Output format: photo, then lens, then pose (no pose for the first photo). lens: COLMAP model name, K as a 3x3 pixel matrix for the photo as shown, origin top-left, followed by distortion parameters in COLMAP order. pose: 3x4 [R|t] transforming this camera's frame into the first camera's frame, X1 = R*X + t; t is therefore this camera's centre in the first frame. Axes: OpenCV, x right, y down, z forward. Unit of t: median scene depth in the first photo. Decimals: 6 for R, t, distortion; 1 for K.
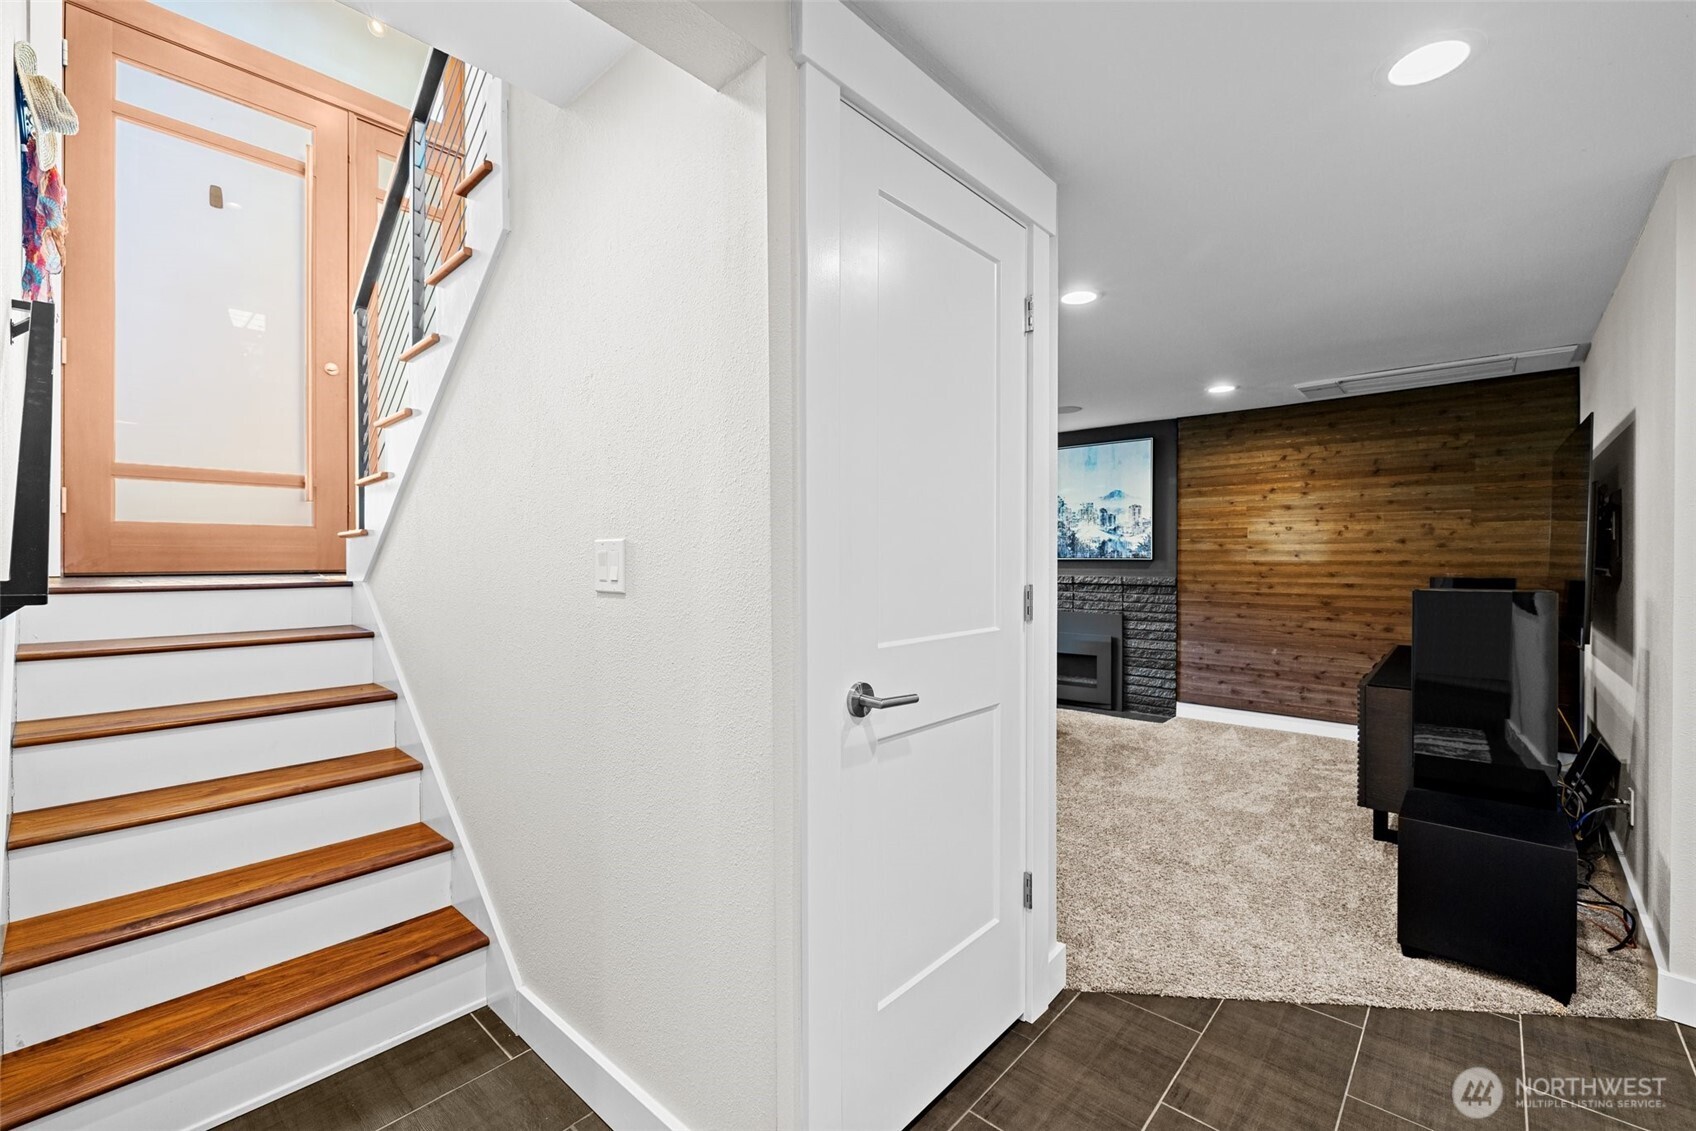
lens RADIAL K [[718.4, 0, 850.4], [0, 718.4, 582.0], [0, 0, 1]] dist [-0.007755, 0.000185]
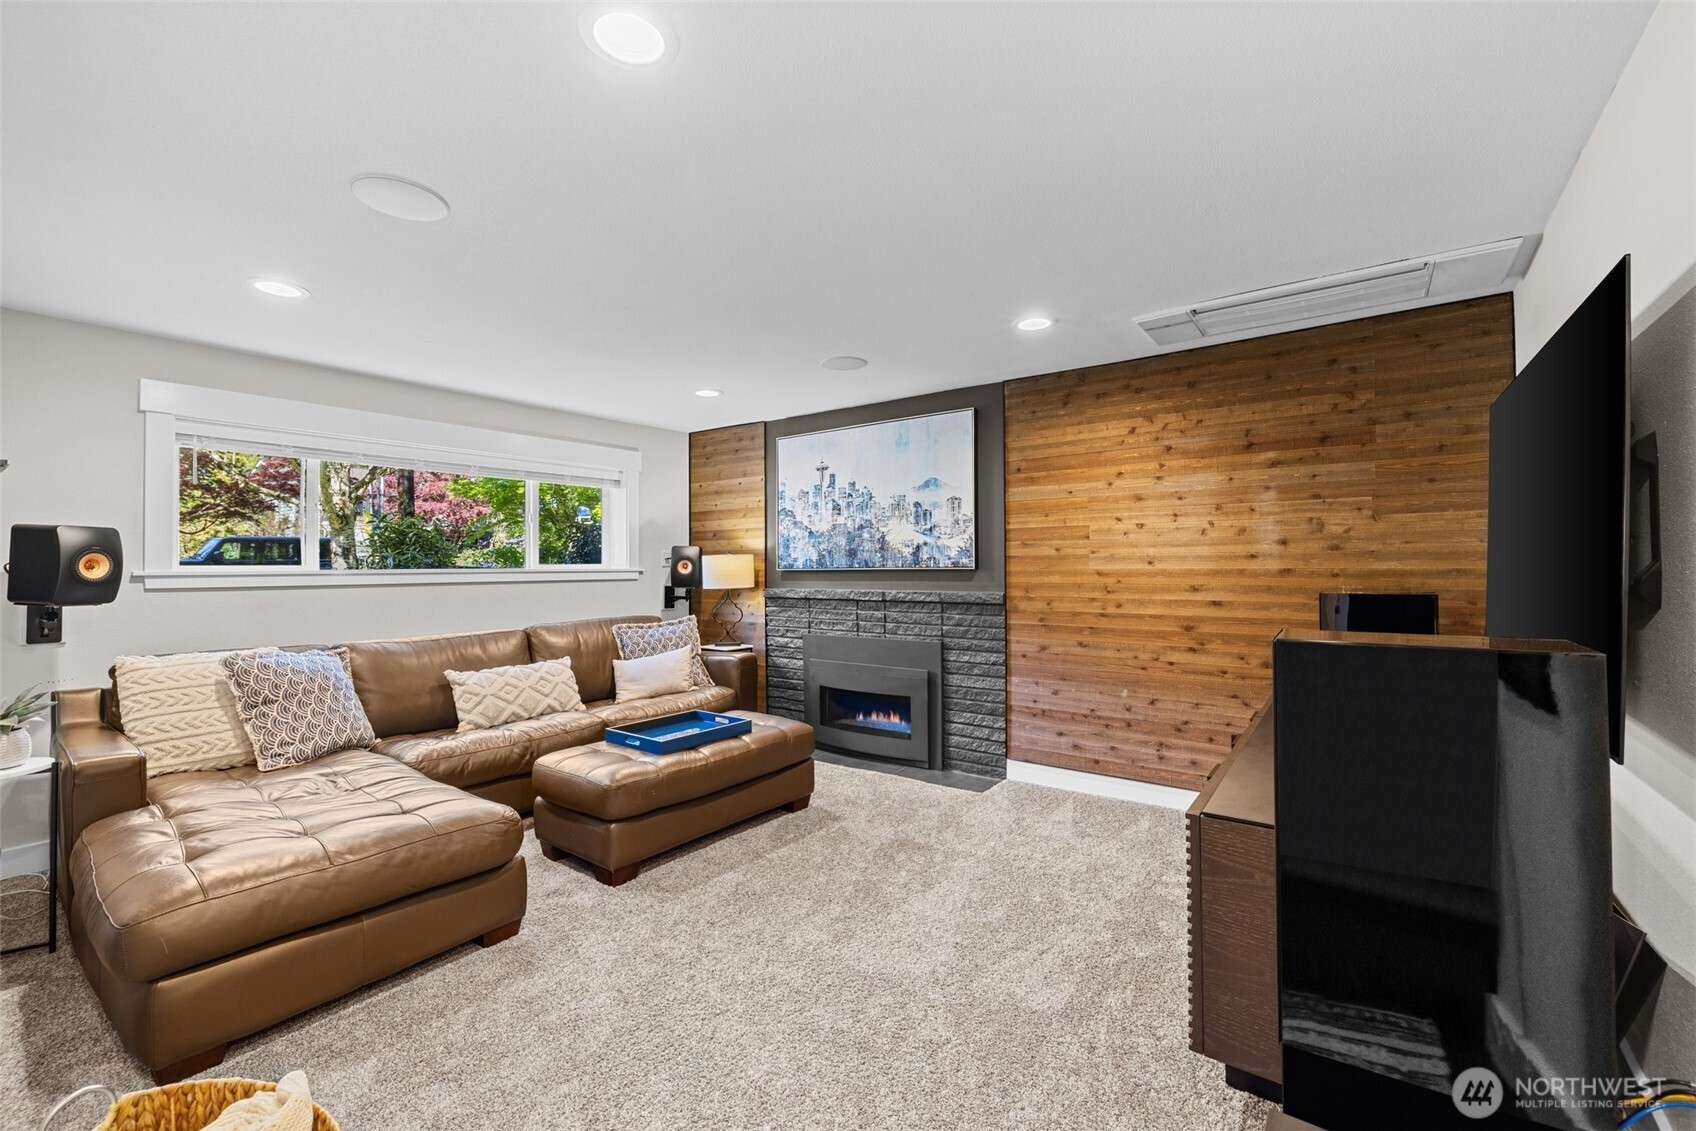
lens RADIAL K [[718.4, 0, 850.4], [0, 718.4, 582.0], [0, 0, 1]] dist [-0.007755, 0.000185]
pose [[0.995522, -0.010605, 0.093931, 0.245320], [0.011469, 0.999897, -0.008668, -0.014206], [-0.093830, 0.009707, 0.995541, 0.293696]]
